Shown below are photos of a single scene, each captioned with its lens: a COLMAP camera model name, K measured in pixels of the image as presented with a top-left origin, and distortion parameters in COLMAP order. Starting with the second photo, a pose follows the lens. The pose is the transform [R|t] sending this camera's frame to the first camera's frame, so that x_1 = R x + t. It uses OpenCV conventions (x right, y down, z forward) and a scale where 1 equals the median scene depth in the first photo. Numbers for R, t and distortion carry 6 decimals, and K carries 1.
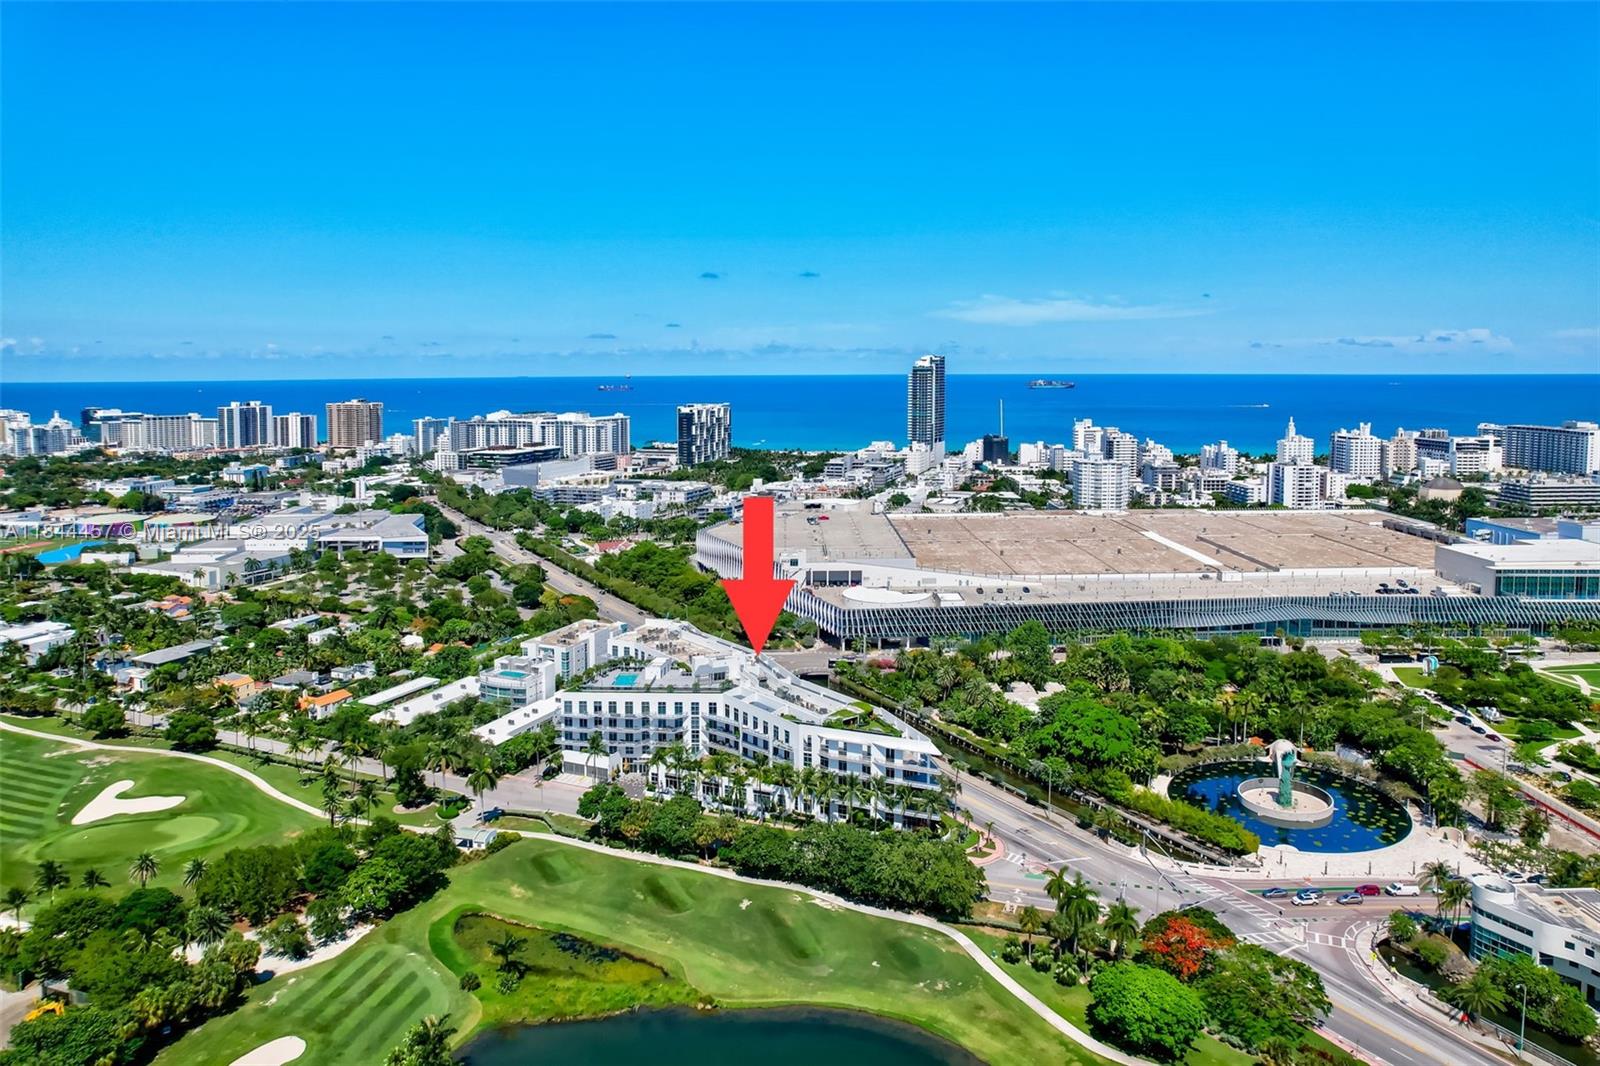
lens RADIAL K [[1059.1, 0, 820.5], [0, 1059.1, 524.3], [0, 0, 1]] dist [-0.068315, 0.070563]
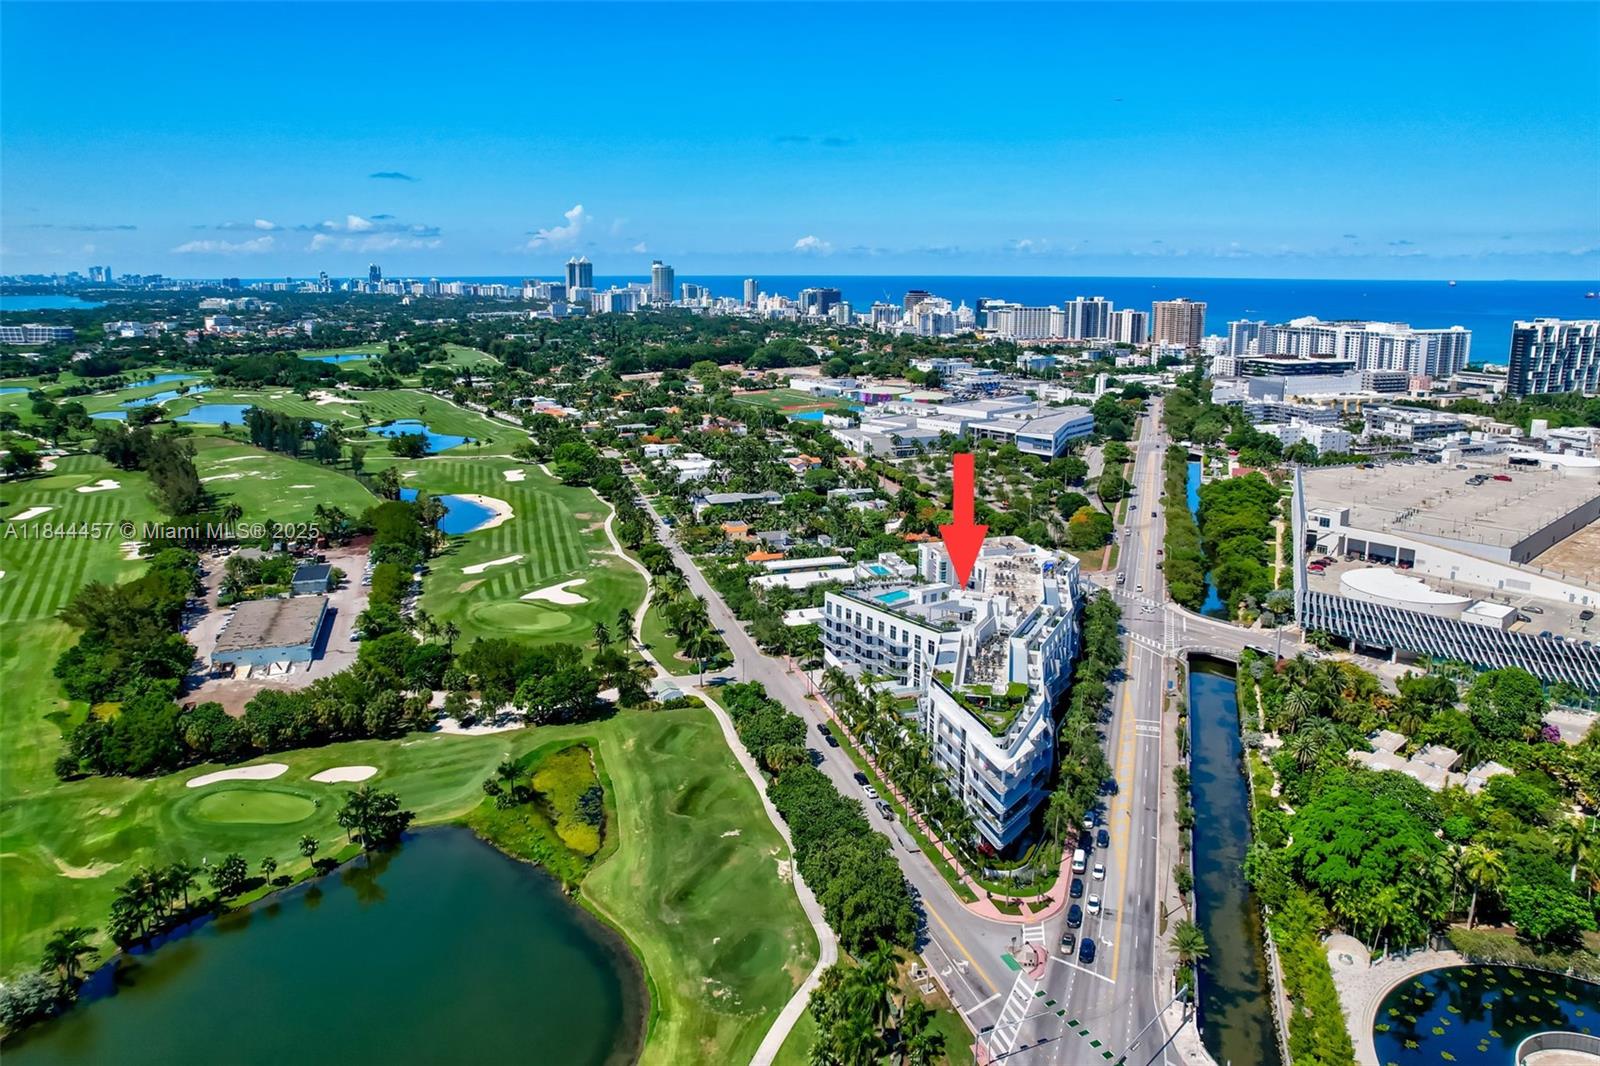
lens RADIAL K [[1059.1, 0, 820.5], [0, 1059.1, 524.3], [0, 0, 1]] dist [-0.068315, 0.070563]
pose [[0.646810, 0.184976, -0.739879, 0.133788], [-0.115633, 0.982711, 0.144597, -0.013741], [0.753834, -0.007972, 0.657017, 0.089601]]
